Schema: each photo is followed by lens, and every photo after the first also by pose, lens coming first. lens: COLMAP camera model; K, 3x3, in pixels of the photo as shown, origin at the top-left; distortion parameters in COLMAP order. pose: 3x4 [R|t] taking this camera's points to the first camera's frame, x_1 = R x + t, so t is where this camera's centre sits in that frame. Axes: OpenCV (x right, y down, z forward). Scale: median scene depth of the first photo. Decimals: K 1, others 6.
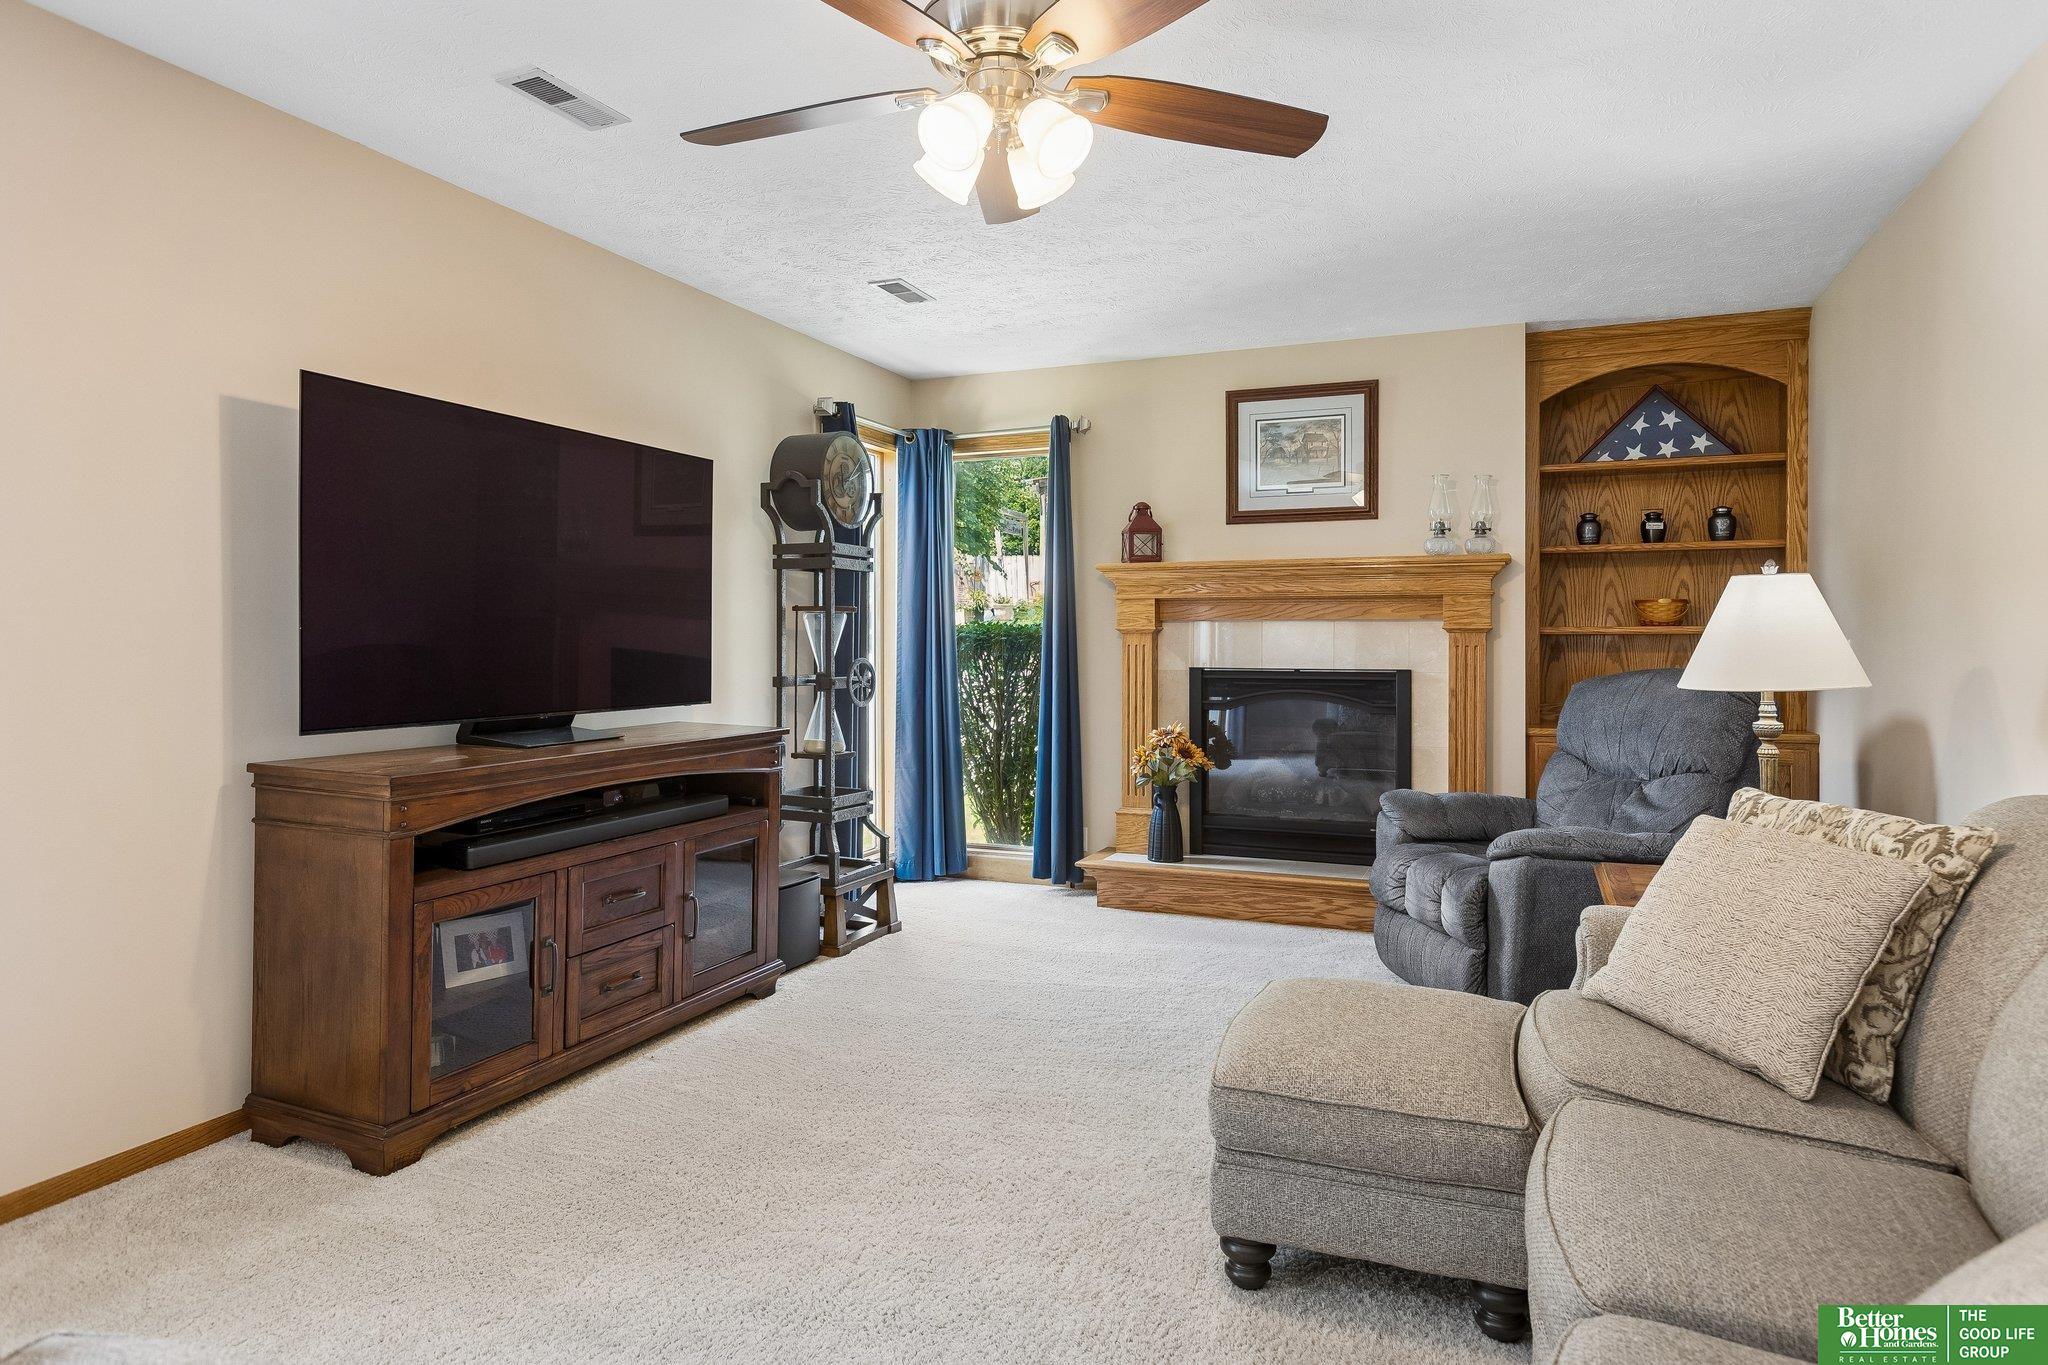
lens RADIAL K [[1171.2, 0, 1046.0], [0, 1171.2, 649.0], [0, 0, 1]] dist [-0.006551, 0.001354]
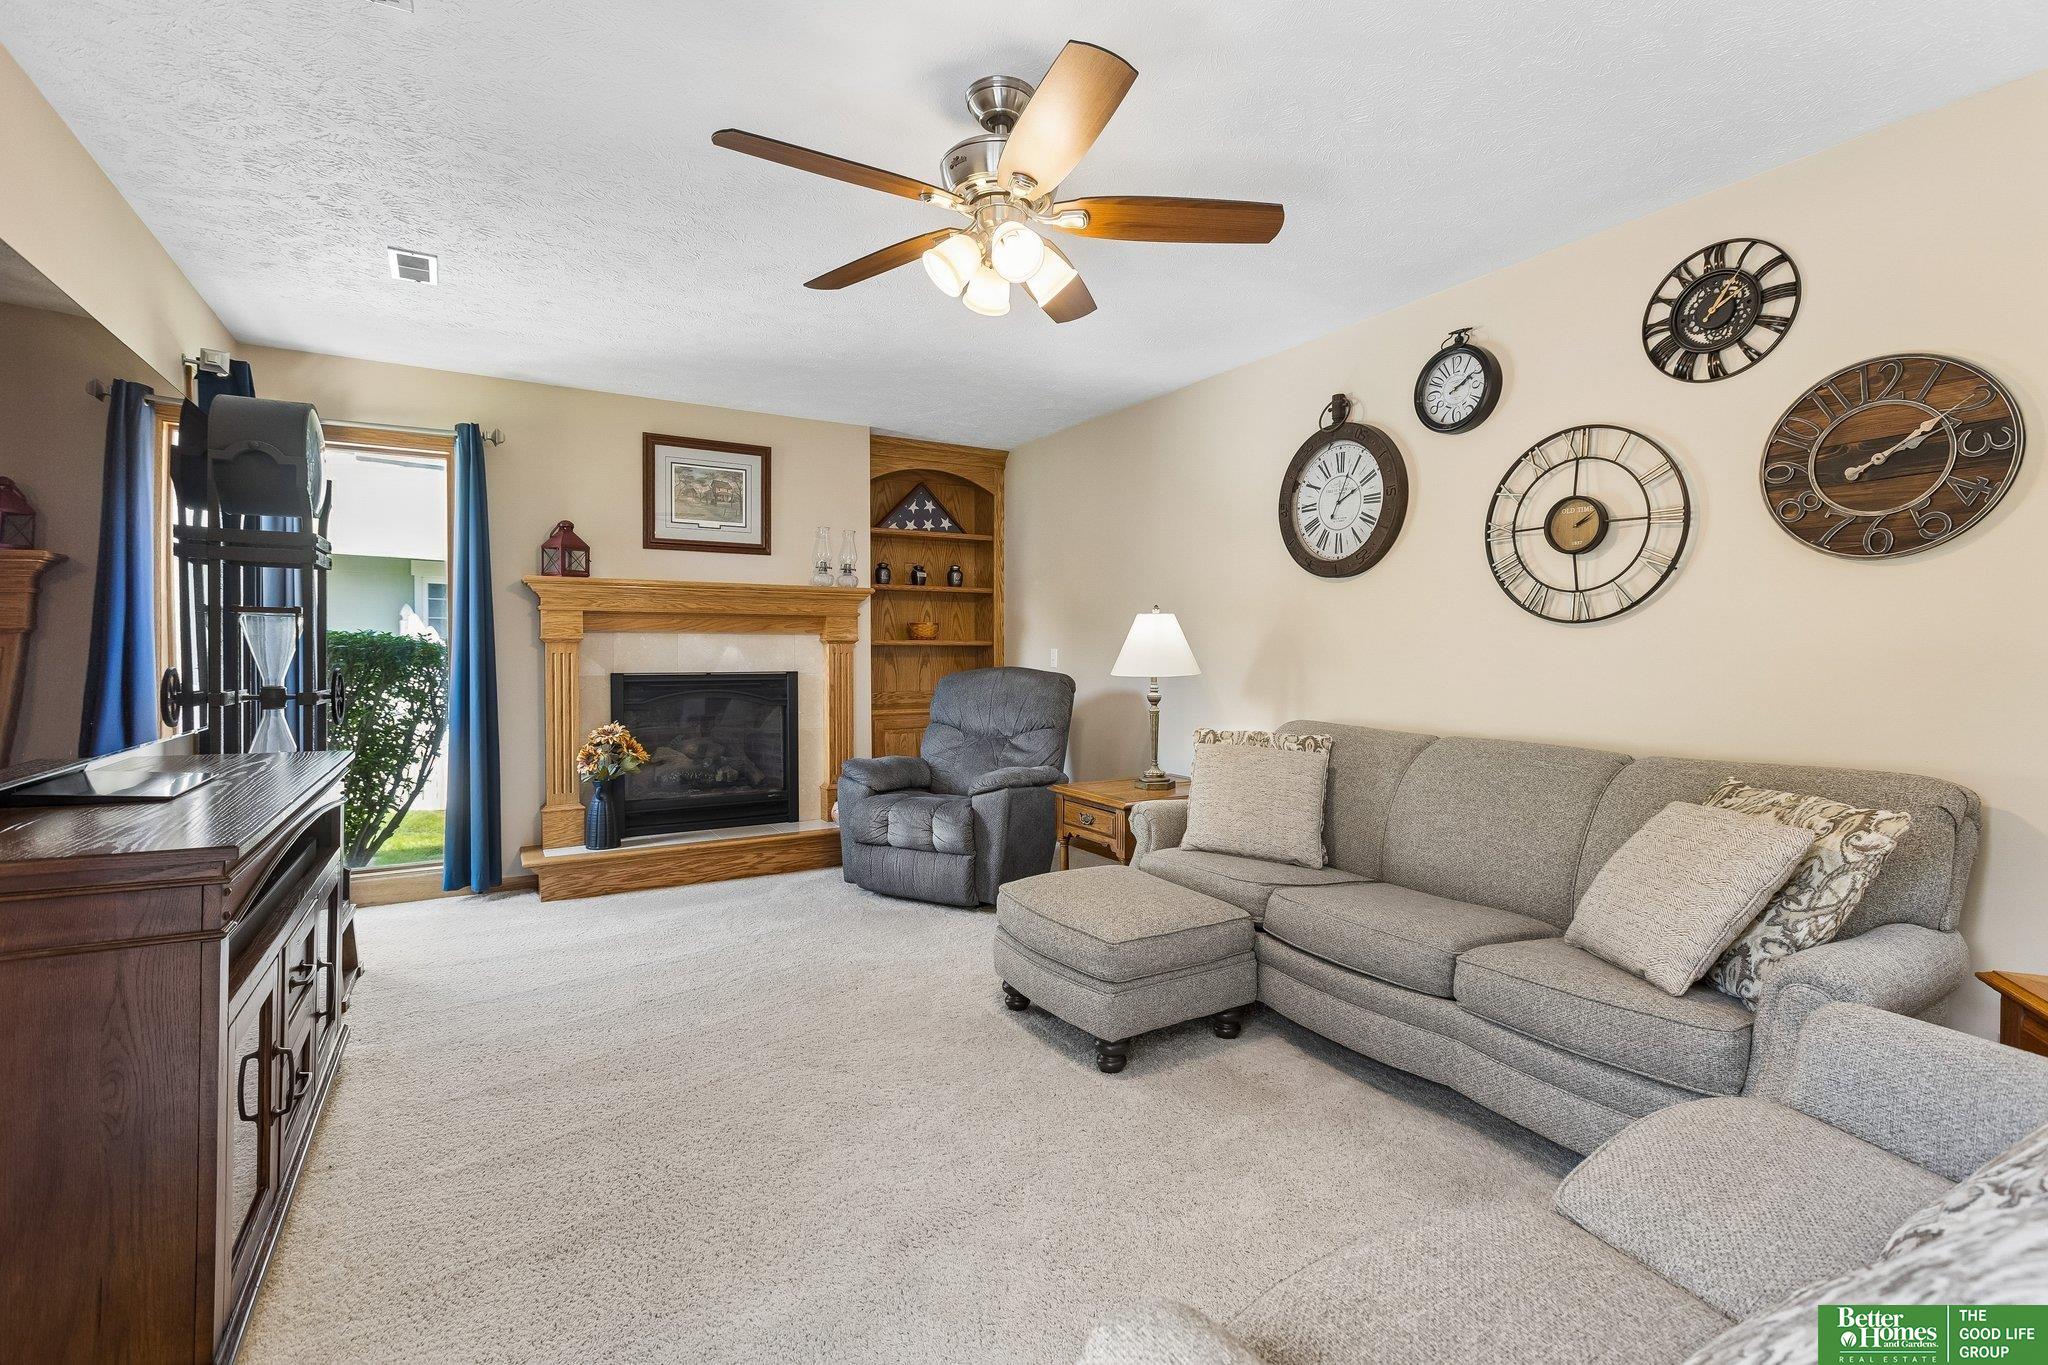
lens RADIAL K [[927.7, 0, 1031.0], [0, 927.7, 673.8], [0, 0, 1]] dist [-0.003125, -0.000727]
pose [[0.599768, -0.020244, 0.799918, -0.365665], [0.005478, 0.999760, 0.021194, -0.000483], [-0.800155, -0.008330, 0.599735, 0.155709]]
